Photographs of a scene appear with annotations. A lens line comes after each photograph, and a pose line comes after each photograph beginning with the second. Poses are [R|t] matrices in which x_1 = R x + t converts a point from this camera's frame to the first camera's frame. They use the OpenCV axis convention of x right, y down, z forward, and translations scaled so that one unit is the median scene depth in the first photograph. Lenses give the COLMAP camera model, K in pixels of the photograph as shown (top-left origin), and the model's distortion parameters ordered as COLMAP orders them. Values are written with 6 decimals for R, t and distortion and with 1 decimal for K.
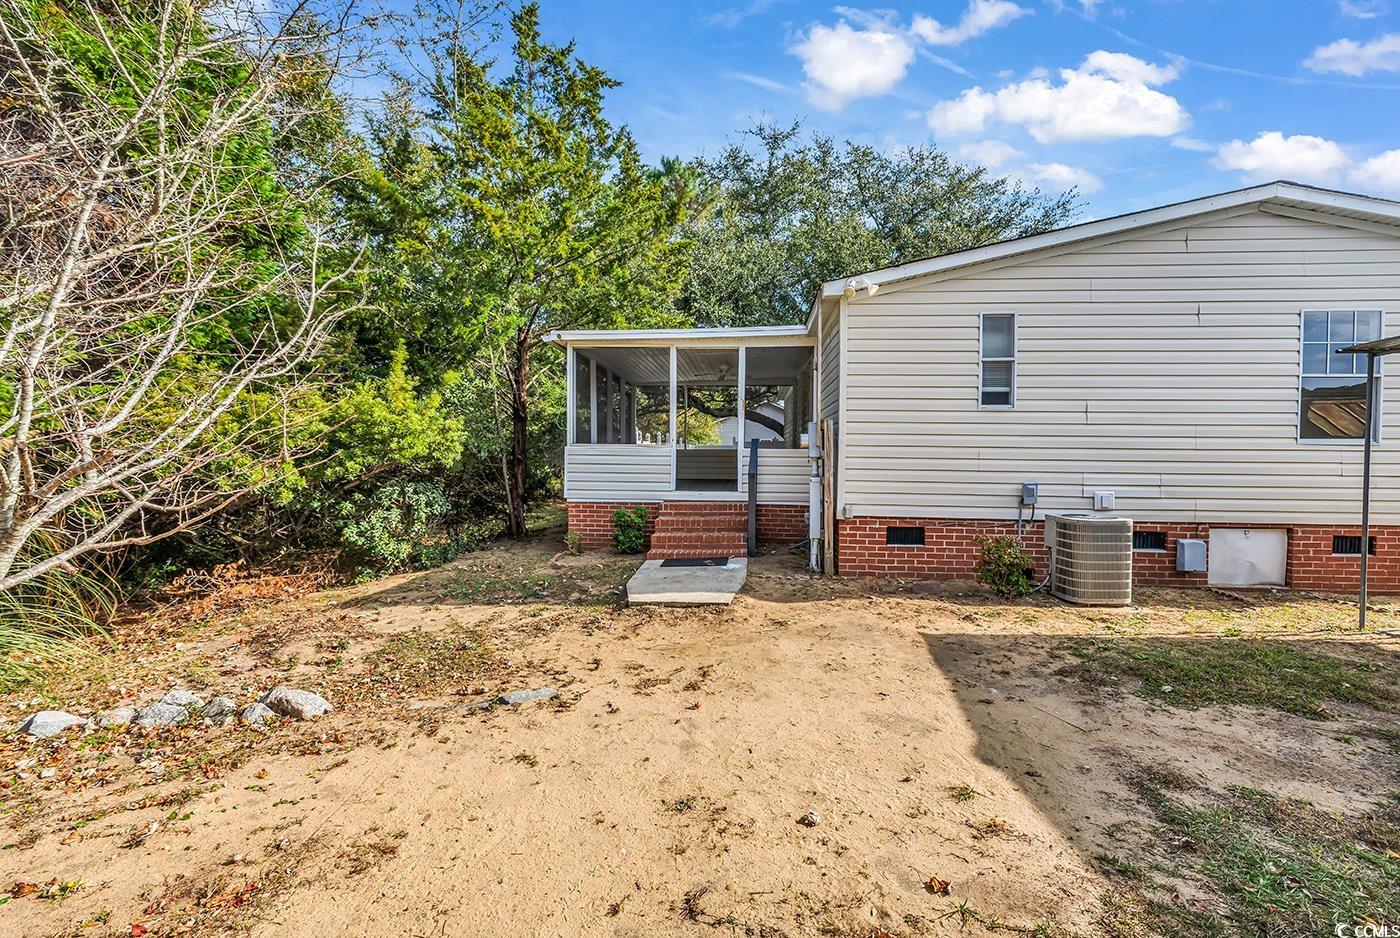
lens RADIAL K [[637.2, 0, 706.6], [0, 637.2, 468.3], [0, 0, 1]] dist [0.006527, -0.000128]
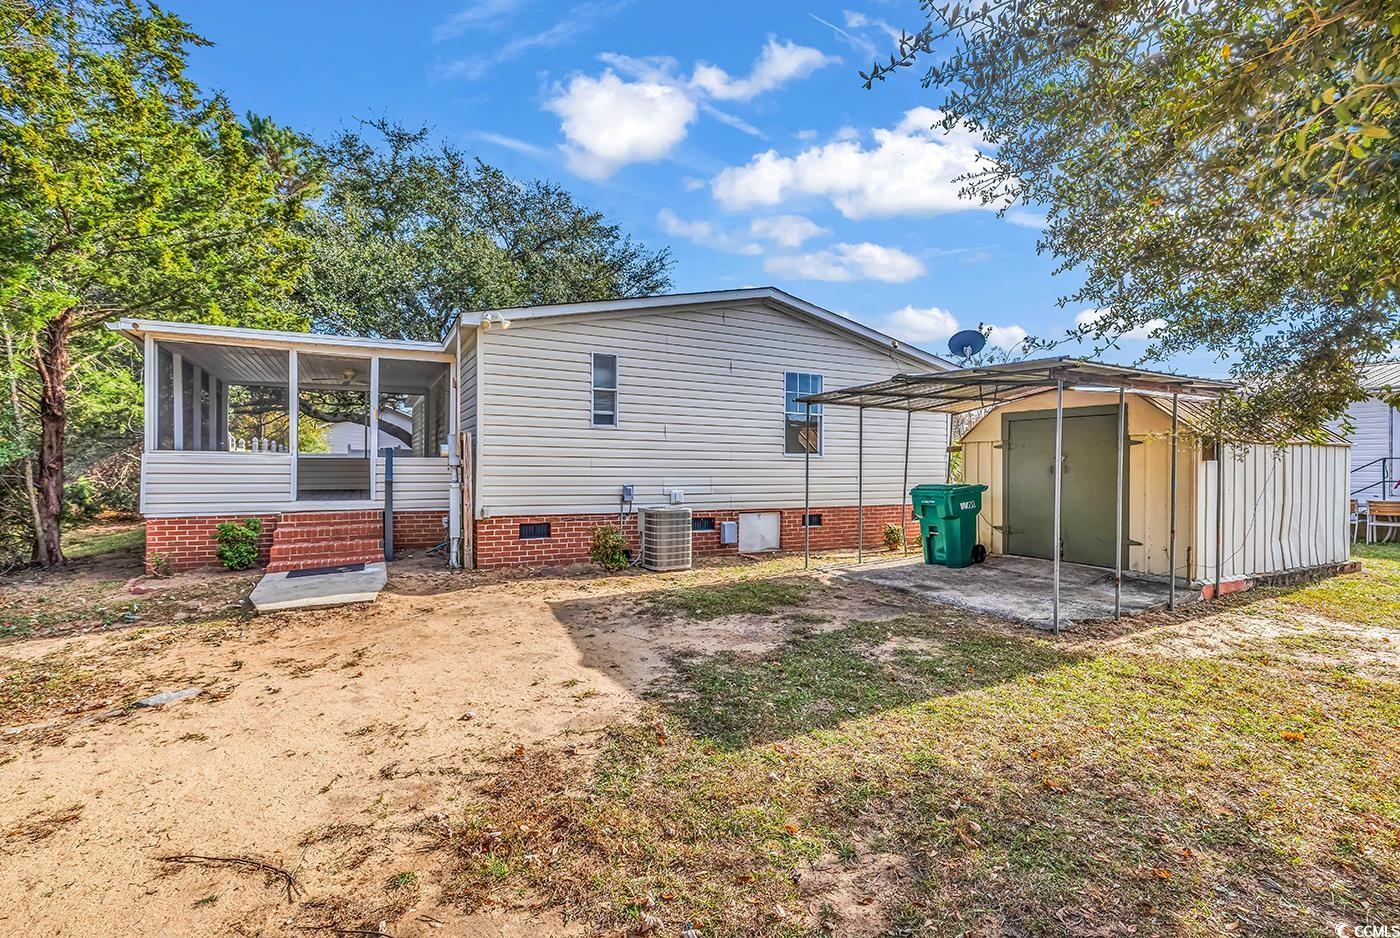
lens RADIAL K [[637.2, 0, 706.6], [0, 637.2, 468.3], [0, 0, 1]] dist [0.006527, -0.000128]
pose [[0.845798, -0.002950, 0.533496, -0.058881], [0.010968, 0.999870, -0.011861, 0.006420], [-0.533391, 0.015883, 0.845720, -0.202180]]
